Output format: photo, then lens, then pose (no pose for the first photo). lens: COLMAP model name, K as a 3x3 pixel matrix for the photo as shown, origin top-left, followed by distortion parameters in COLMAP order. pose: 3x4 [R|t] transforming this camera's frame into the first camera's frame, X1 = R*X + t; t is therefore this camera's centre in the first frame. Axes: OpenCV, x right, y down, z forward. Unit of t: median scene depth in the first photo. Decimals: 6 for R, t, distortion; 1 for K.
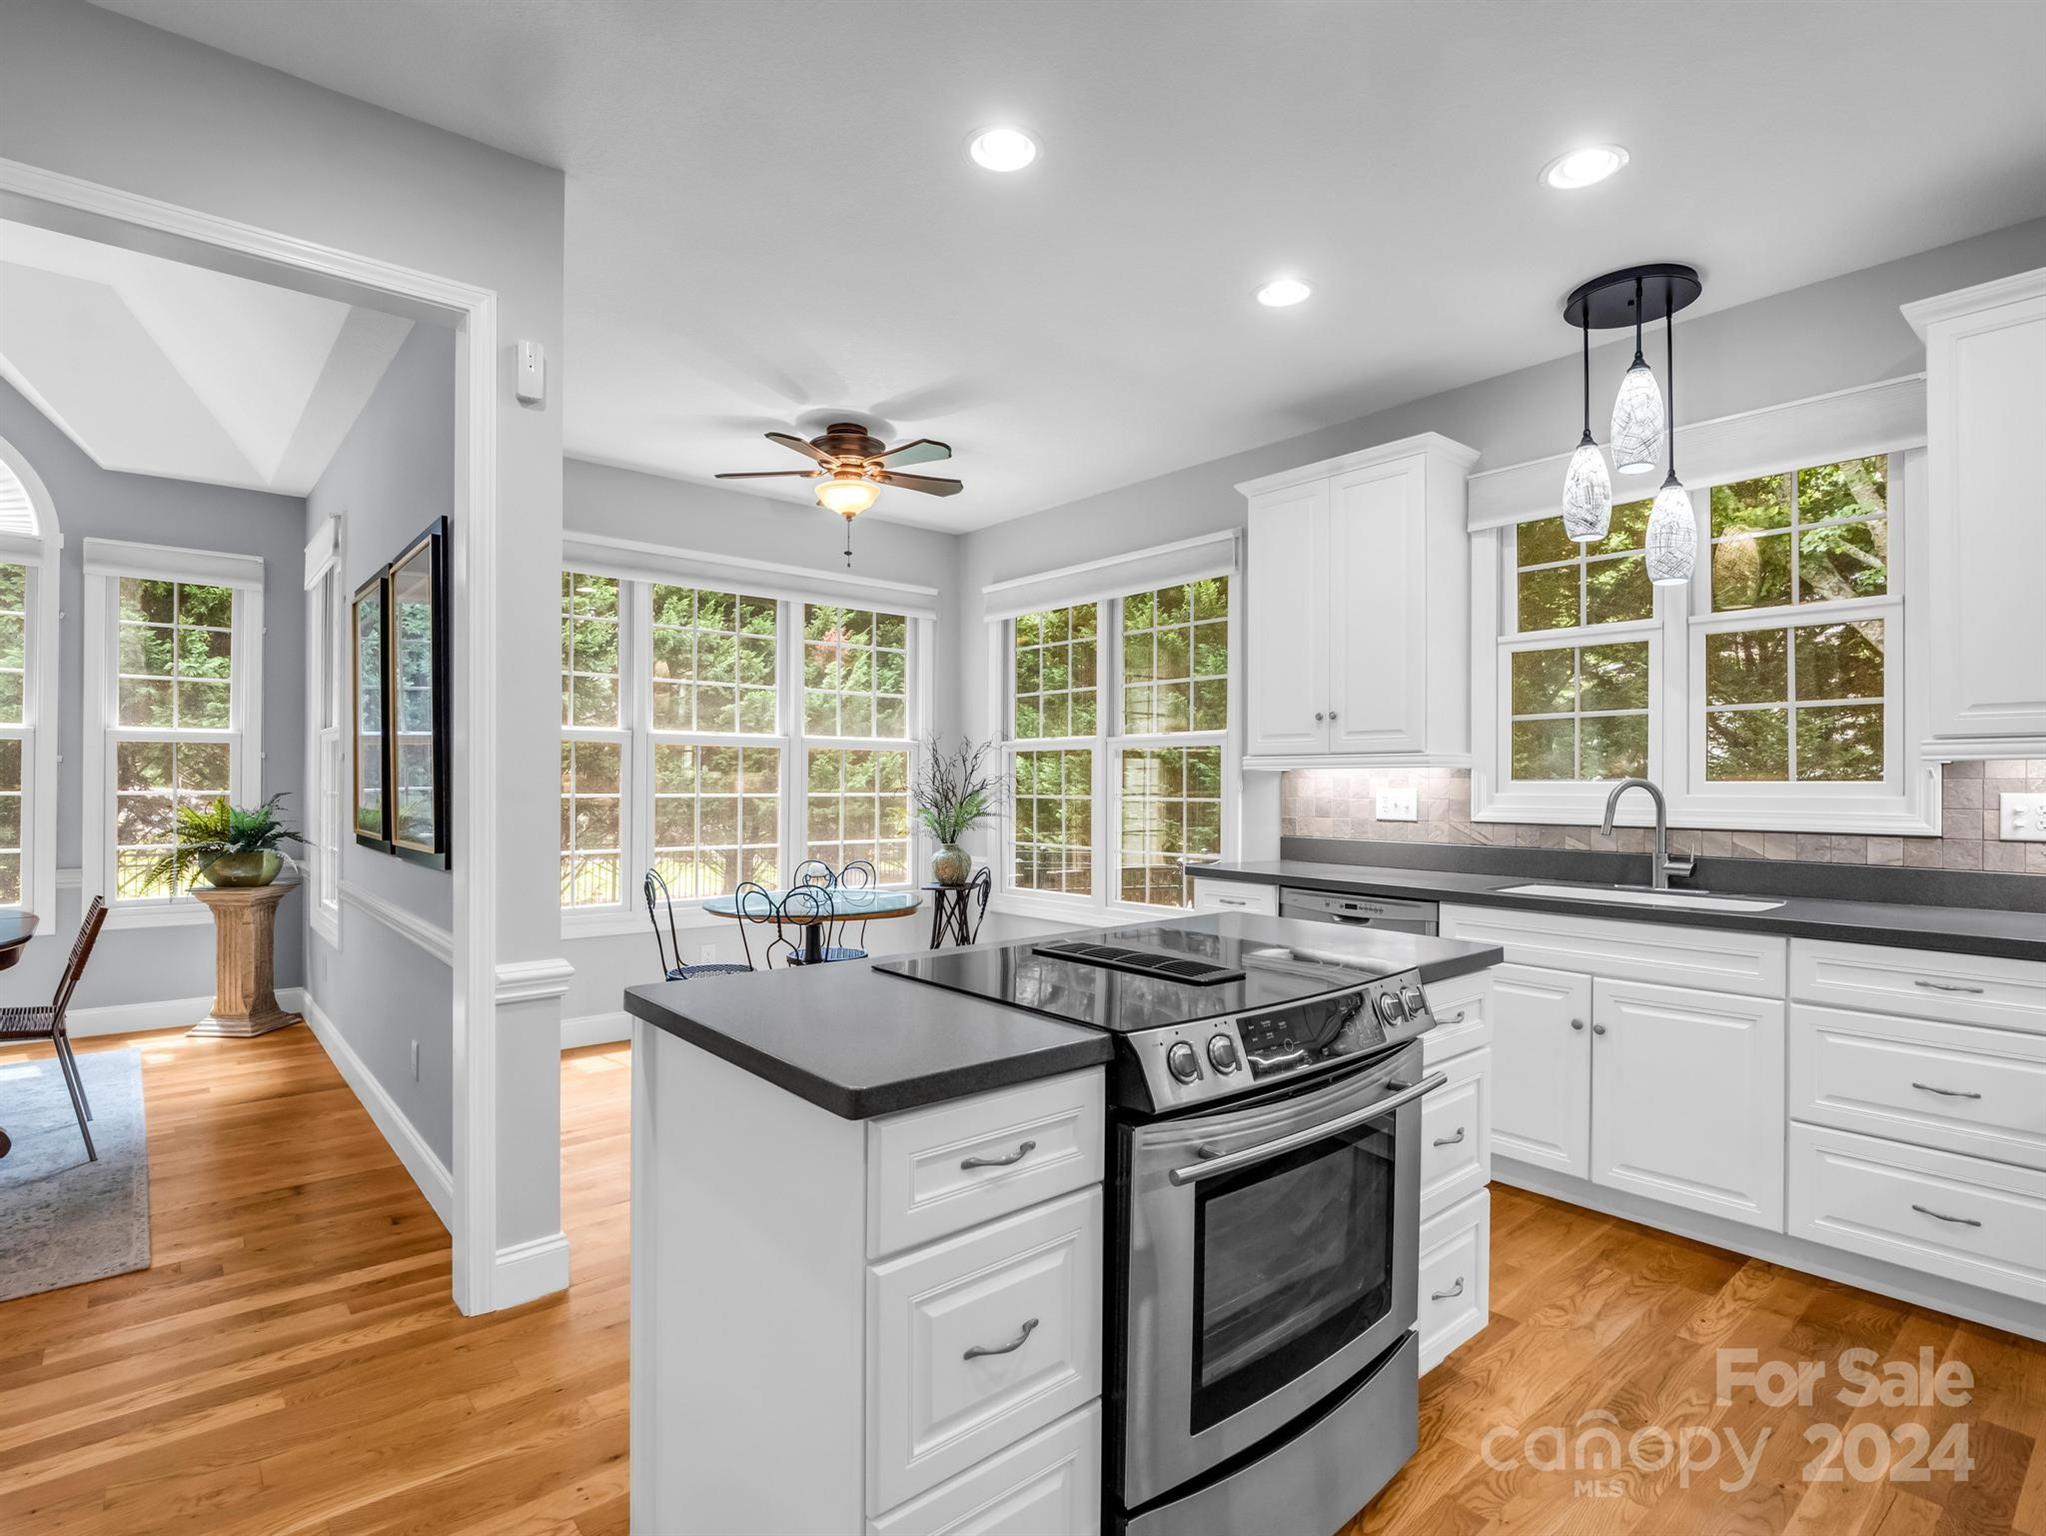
lens RADIAL K [[1040.4, 0, 1023.8], [0, 1040.4, 778.8], [0, 0, 1]] dist [-0.015796, -0.003451]
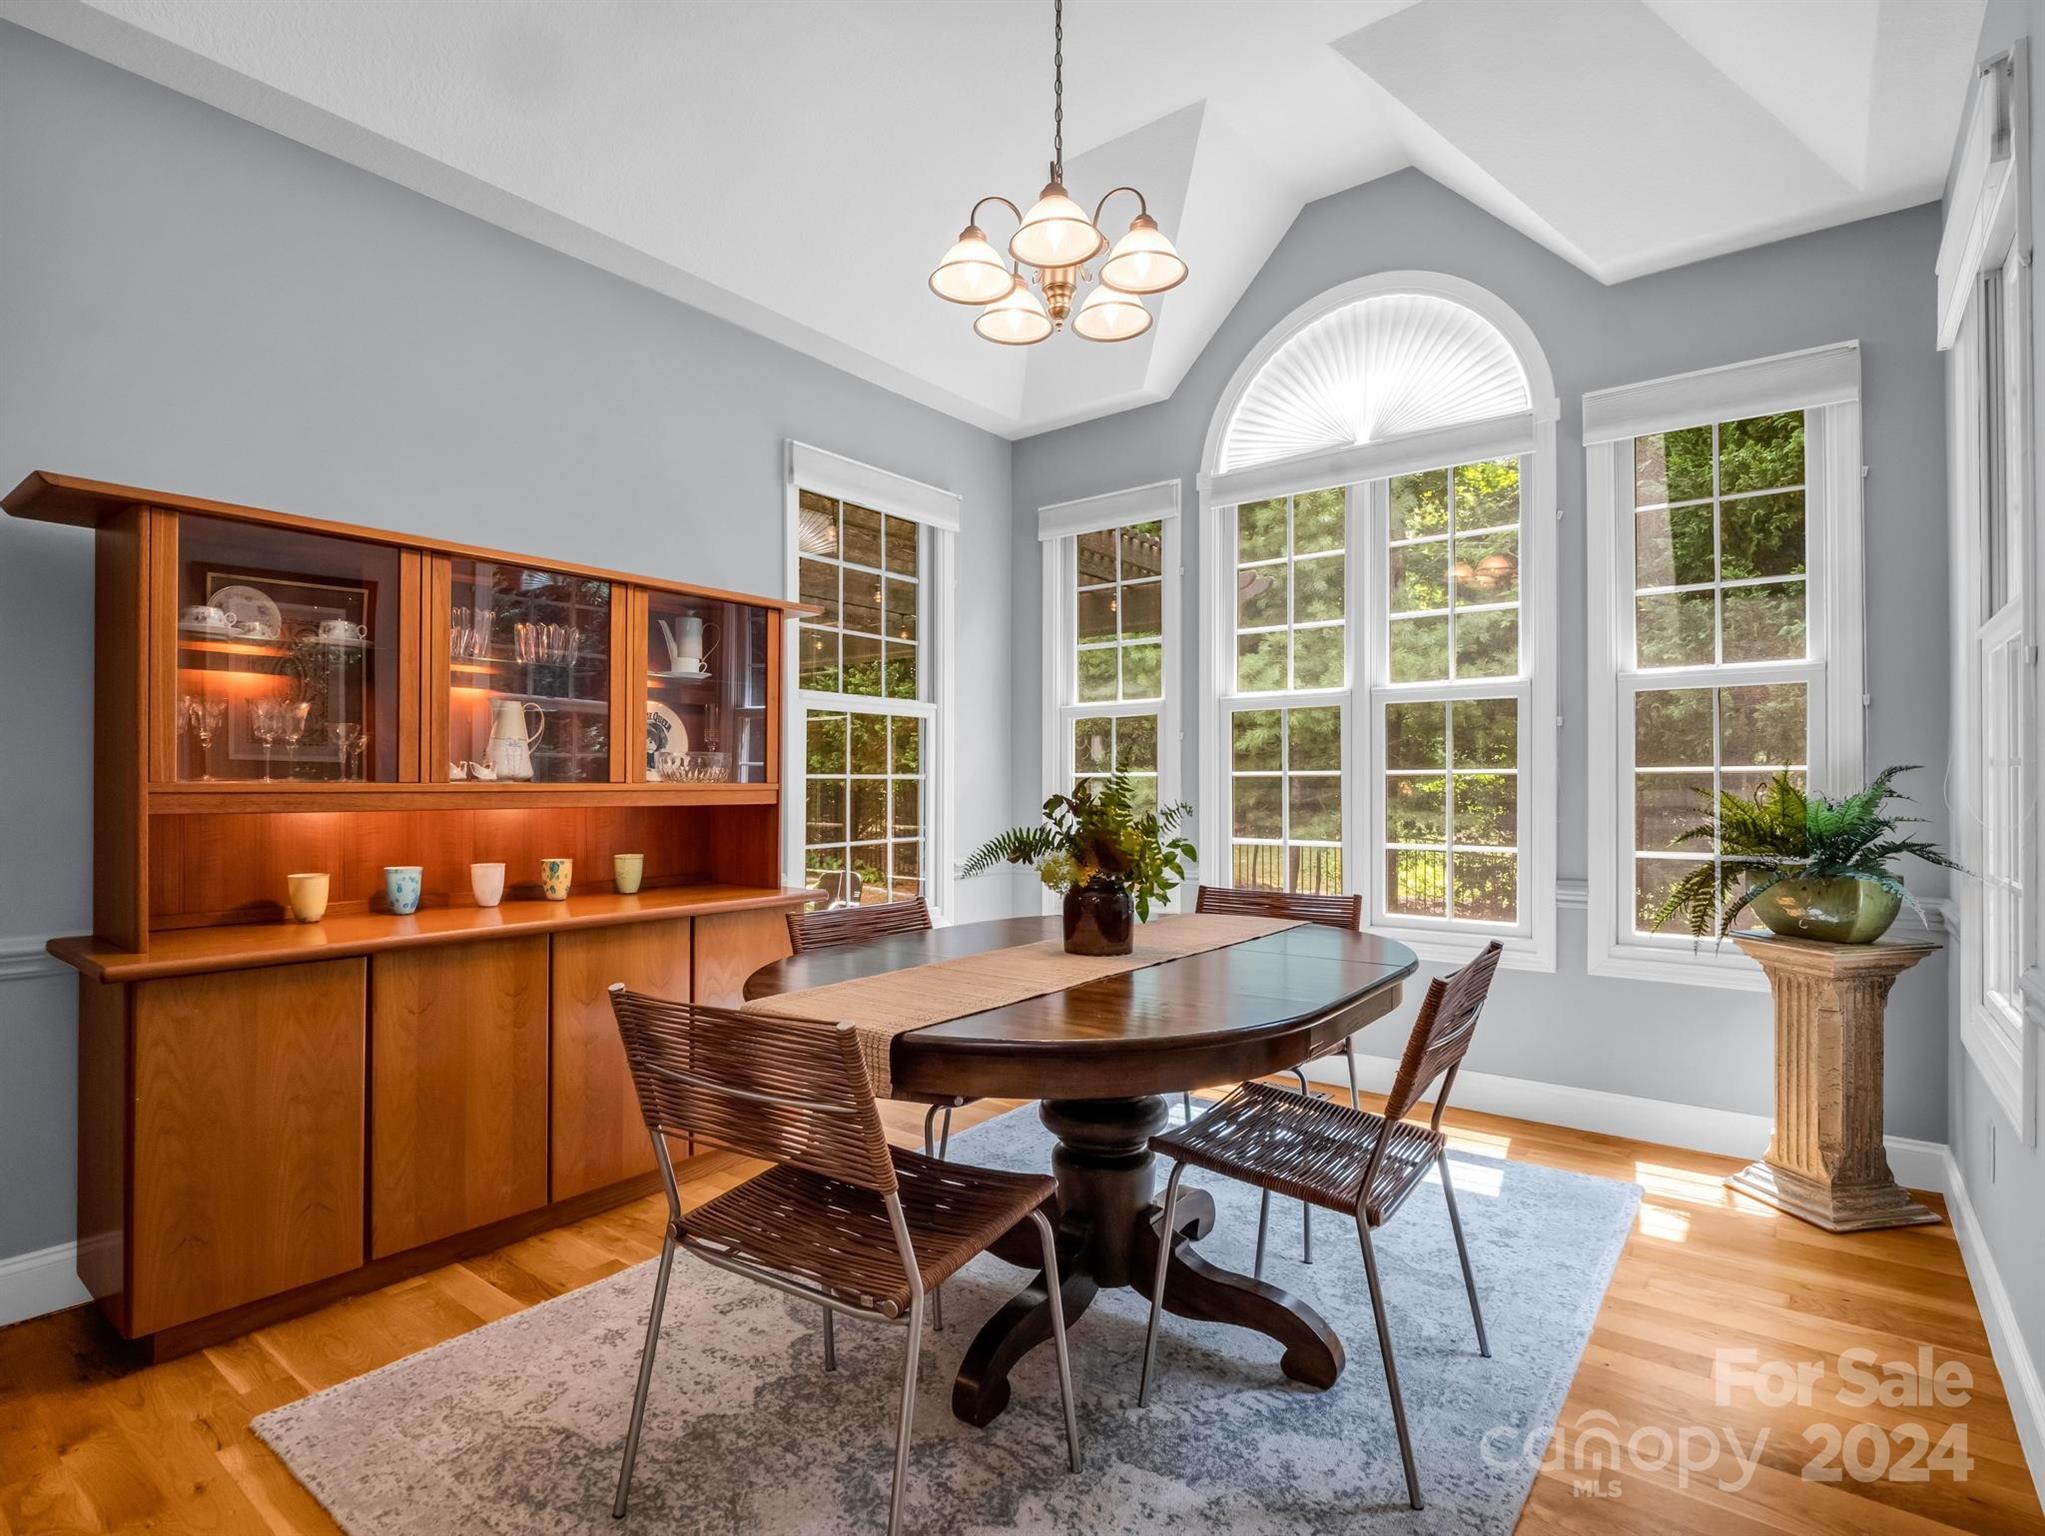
lens RADIAL K [[1039.9, 0, 1022.3], [0, 1039.9, 780.8], [0, 0, 1]] dist [-0.015796, -0.003451]
pose [[0.201196, -0.009898, -0.979501, -0.317436], [0.002209, 0.999951, -0.009650, 0.026022], [0.979548, -0.000222, 0.201208, 0.484825]]
